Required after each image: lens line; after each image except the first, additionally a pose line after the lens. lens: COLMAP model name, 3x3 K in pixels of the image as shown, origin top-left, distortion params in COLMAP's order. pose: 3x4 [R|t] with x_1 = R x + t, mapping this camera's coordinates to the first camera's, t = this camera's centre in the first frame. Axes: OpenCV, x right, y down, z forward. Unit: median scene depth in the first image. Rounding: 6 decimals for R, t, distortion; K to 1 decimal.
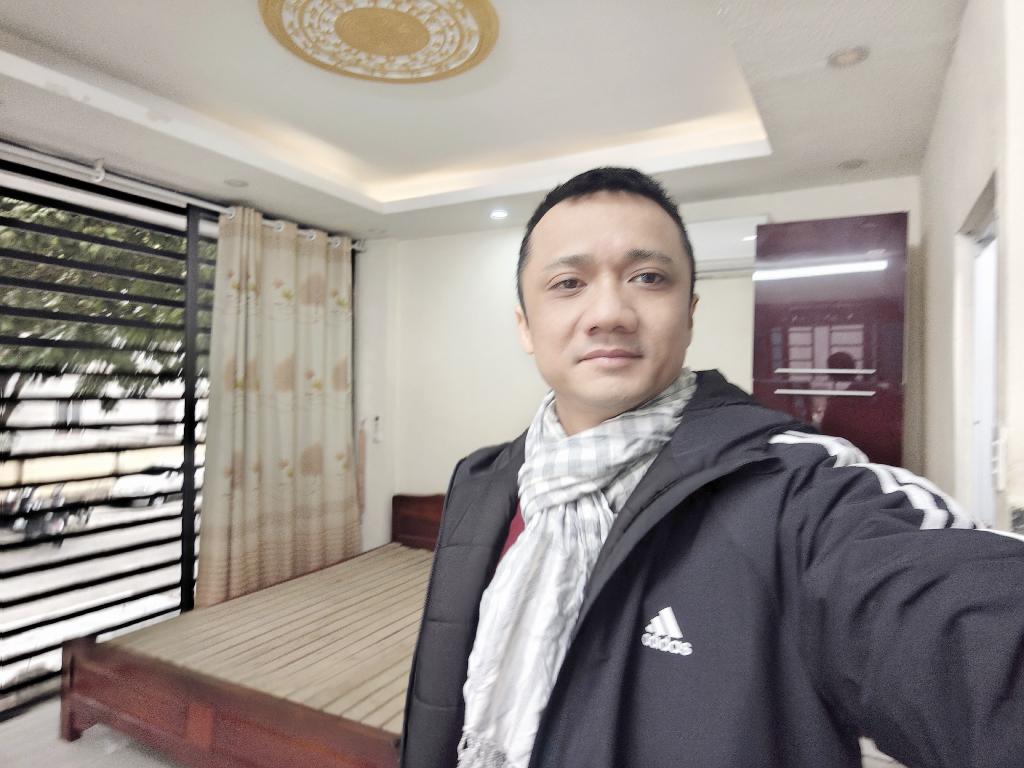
lens RADIAL K [[637.5, 0, 514.5], [0, 637.5, 383.1], [0, 0, 1]] dist [0.005173, 0.001035]
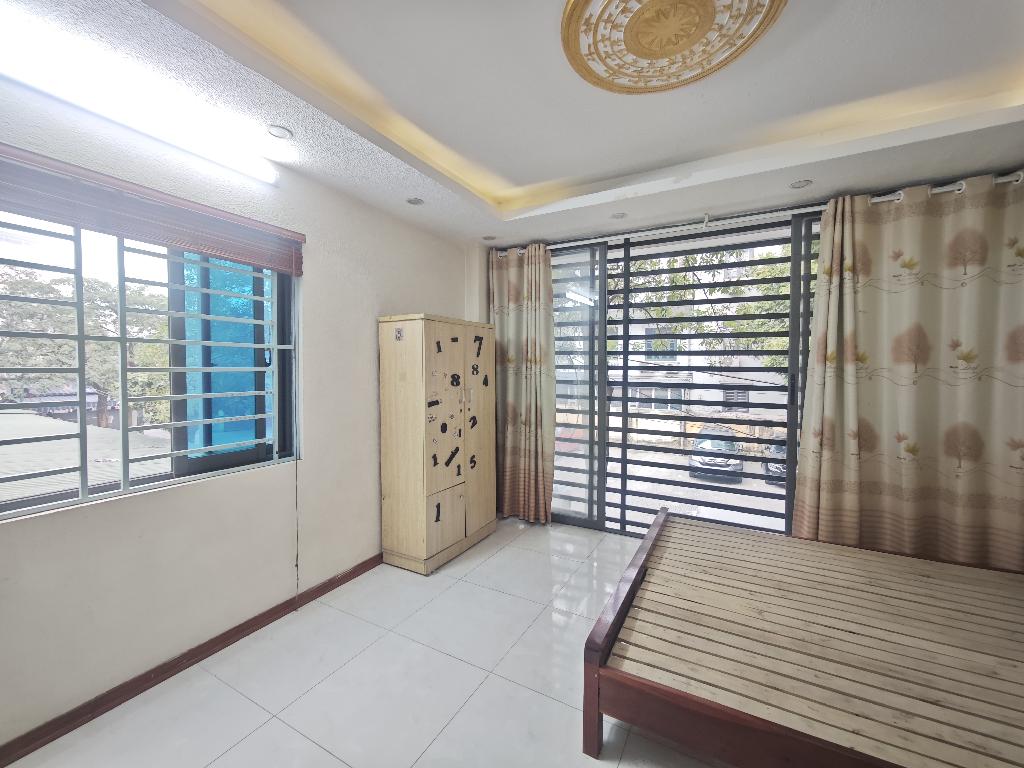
lens RADIAL K [[422.1, 0, 514.6], [0, 422.1, 379.9], [0, 0, 1]] dist [0.003486, 0.000113]
pose [[-0.006309, 0.016829, -0.999838, 0.324372], [0.003457, 0.999853, 0.016808, 0.027202], [0.999974, -0.003350, -0.006366, 0.450062]]
